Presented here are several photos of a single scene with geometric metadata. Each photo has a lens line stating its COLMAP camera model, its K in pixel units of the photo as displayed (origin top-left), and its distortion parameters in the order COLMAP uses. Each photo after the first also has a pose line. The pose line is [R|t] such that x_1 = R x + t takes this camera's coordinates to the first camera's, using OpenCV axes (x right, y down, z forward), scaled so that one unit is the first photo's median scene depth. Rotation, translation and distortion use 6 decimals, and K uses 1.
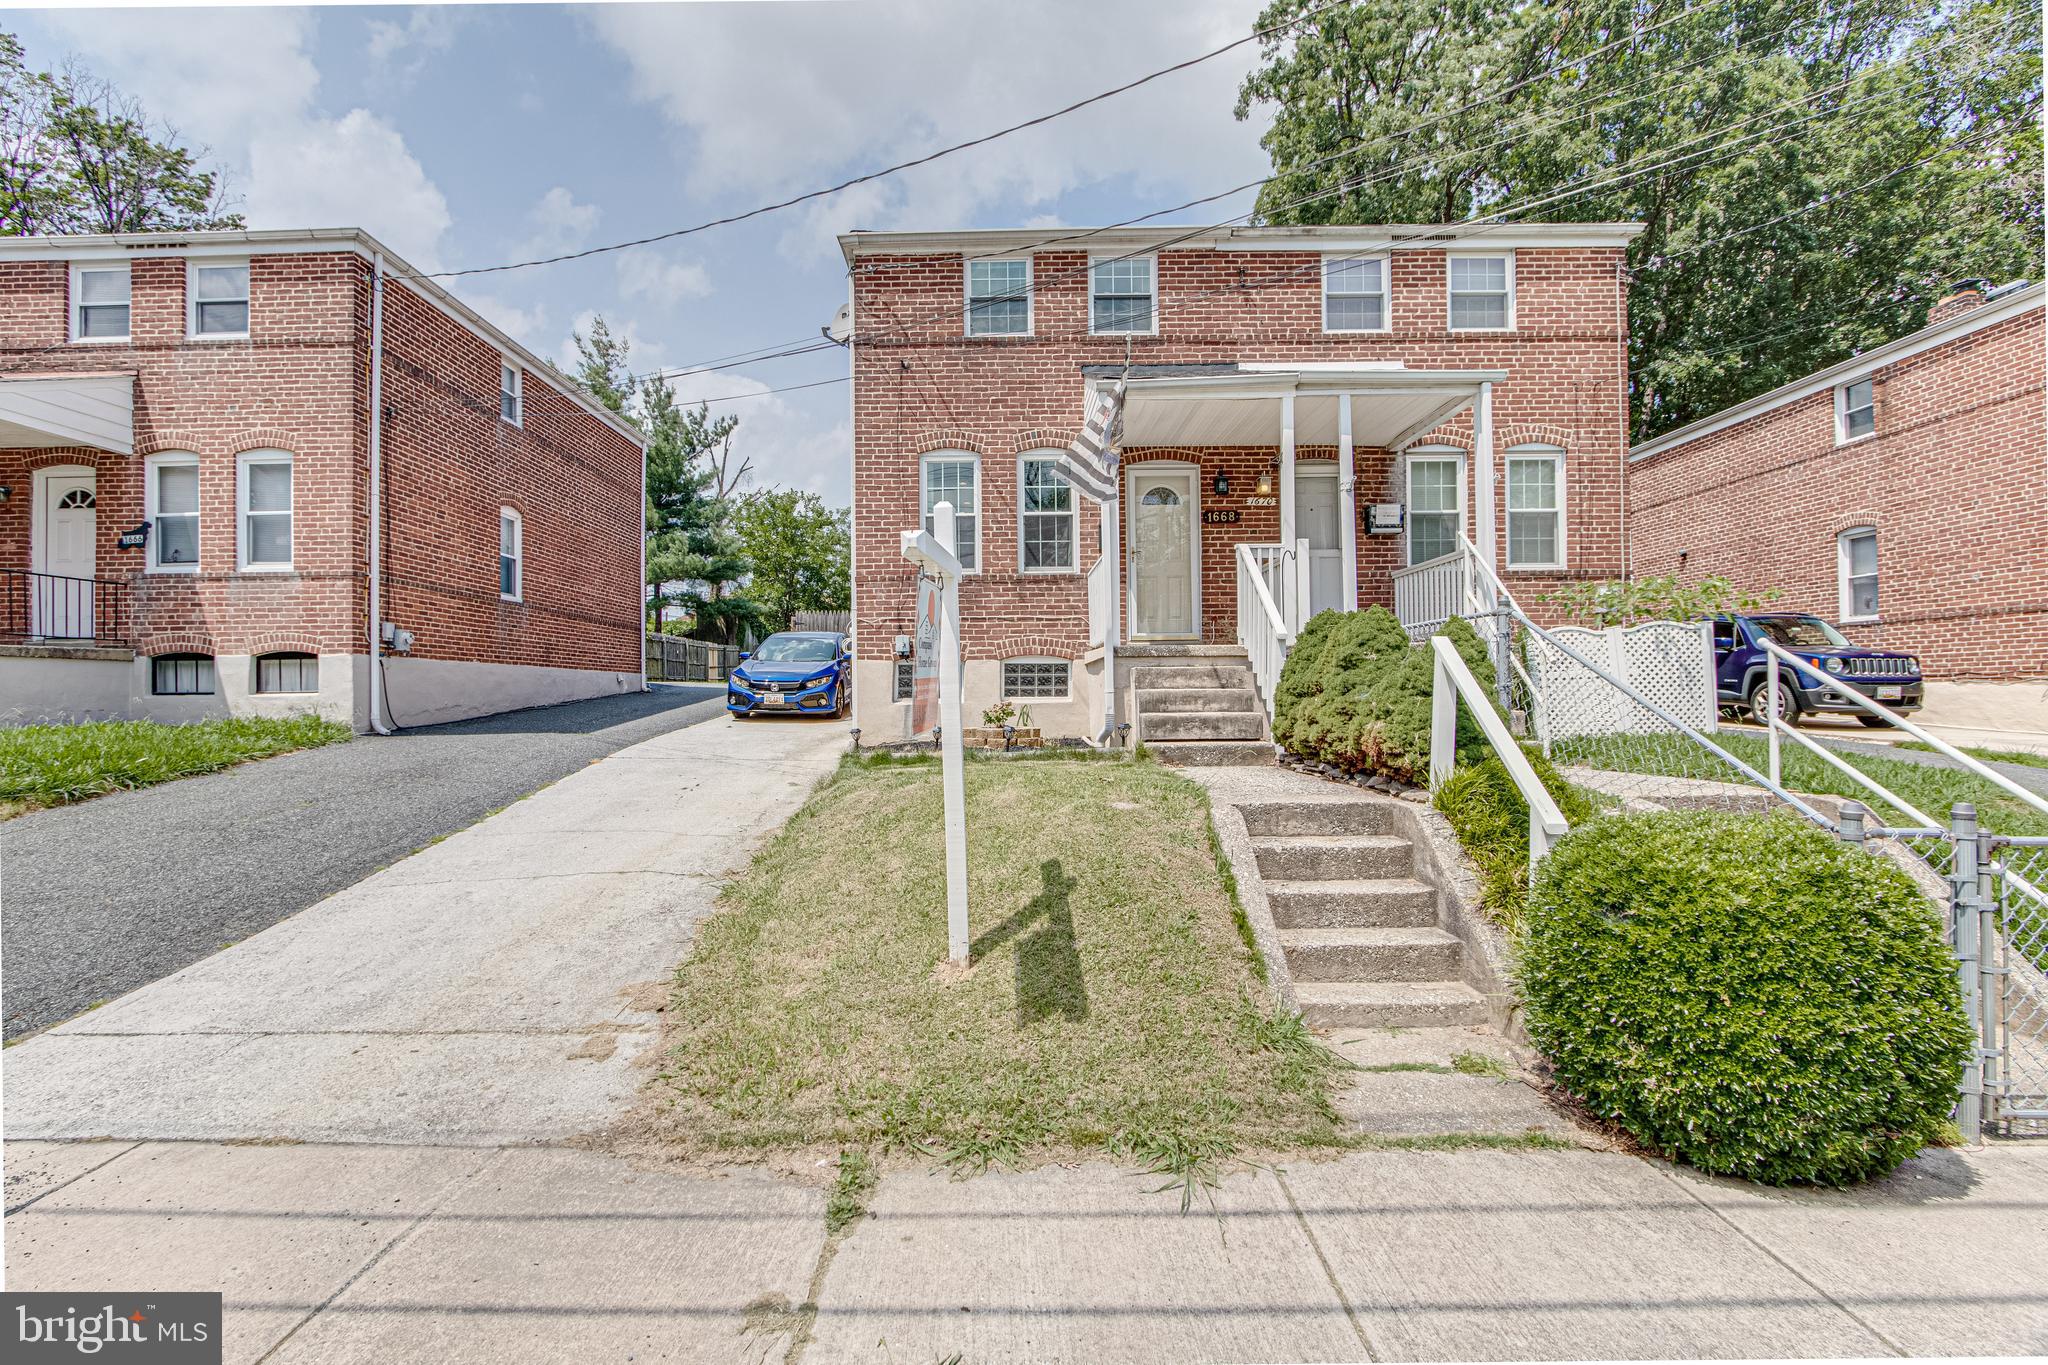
lens RADIAL K [[939.7, 0, 995.0], [0, 939.7, 733.6], [0, 0, 1]] dist [-0.009997, -0.000043]
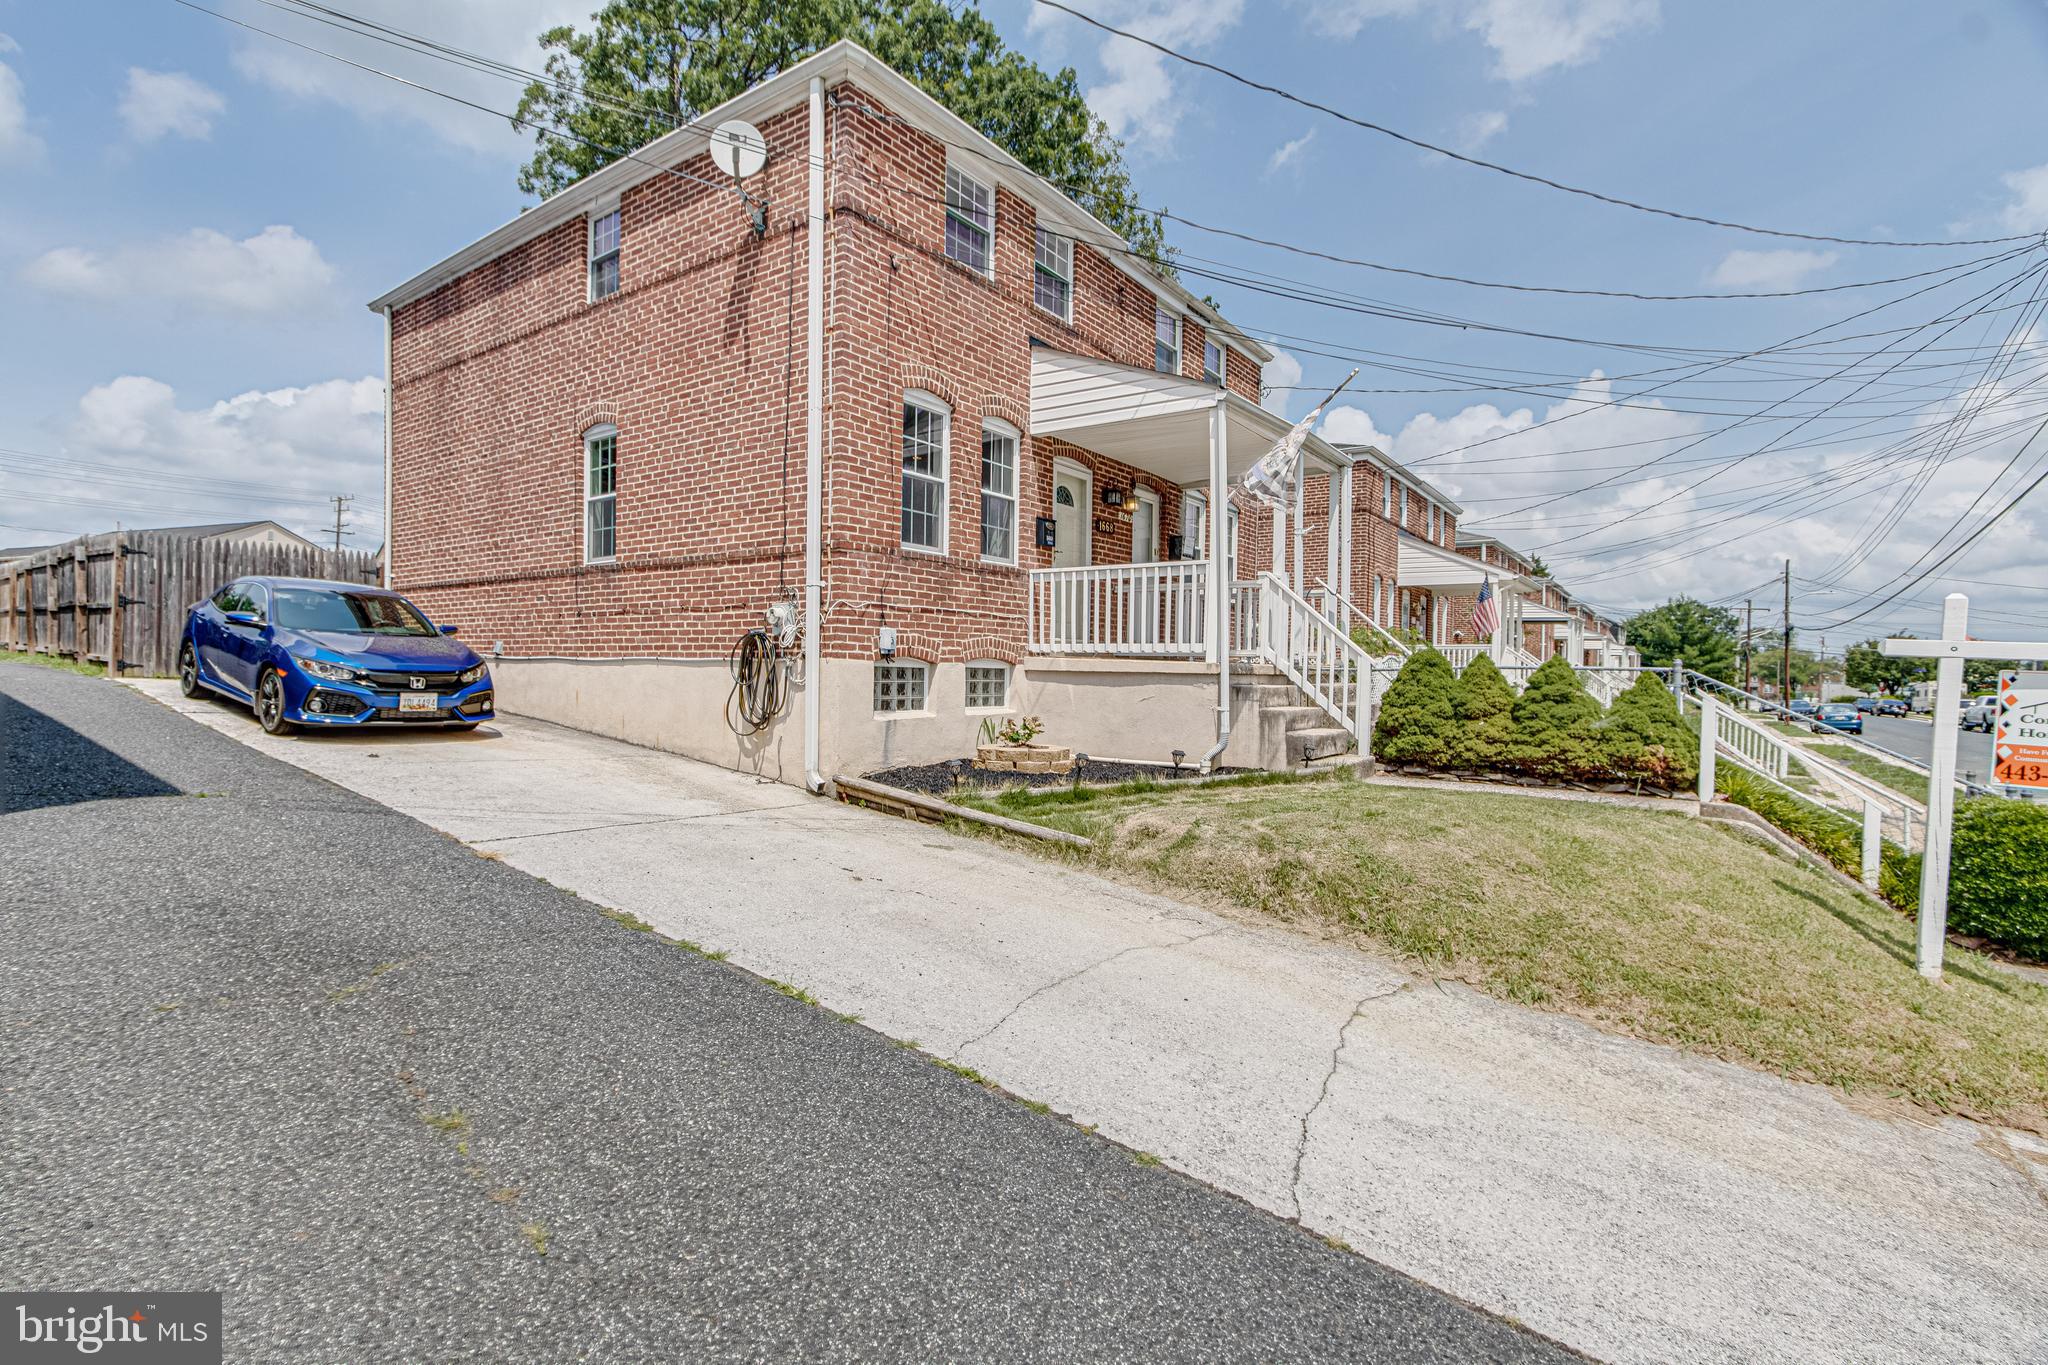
lens RADIAL K [[960.9, 0, 1020.8], [0, 960.9, 724.0], [0, 0, 1]] dist [0.001149, 0.001961]
pose [[0.557833, -0.033577, 0.829274, -0.681578], [0.016367, 0.999432, 0.029457, -0.049653], [-0.829792, -0.002859, 0.558066, 0.494787]]
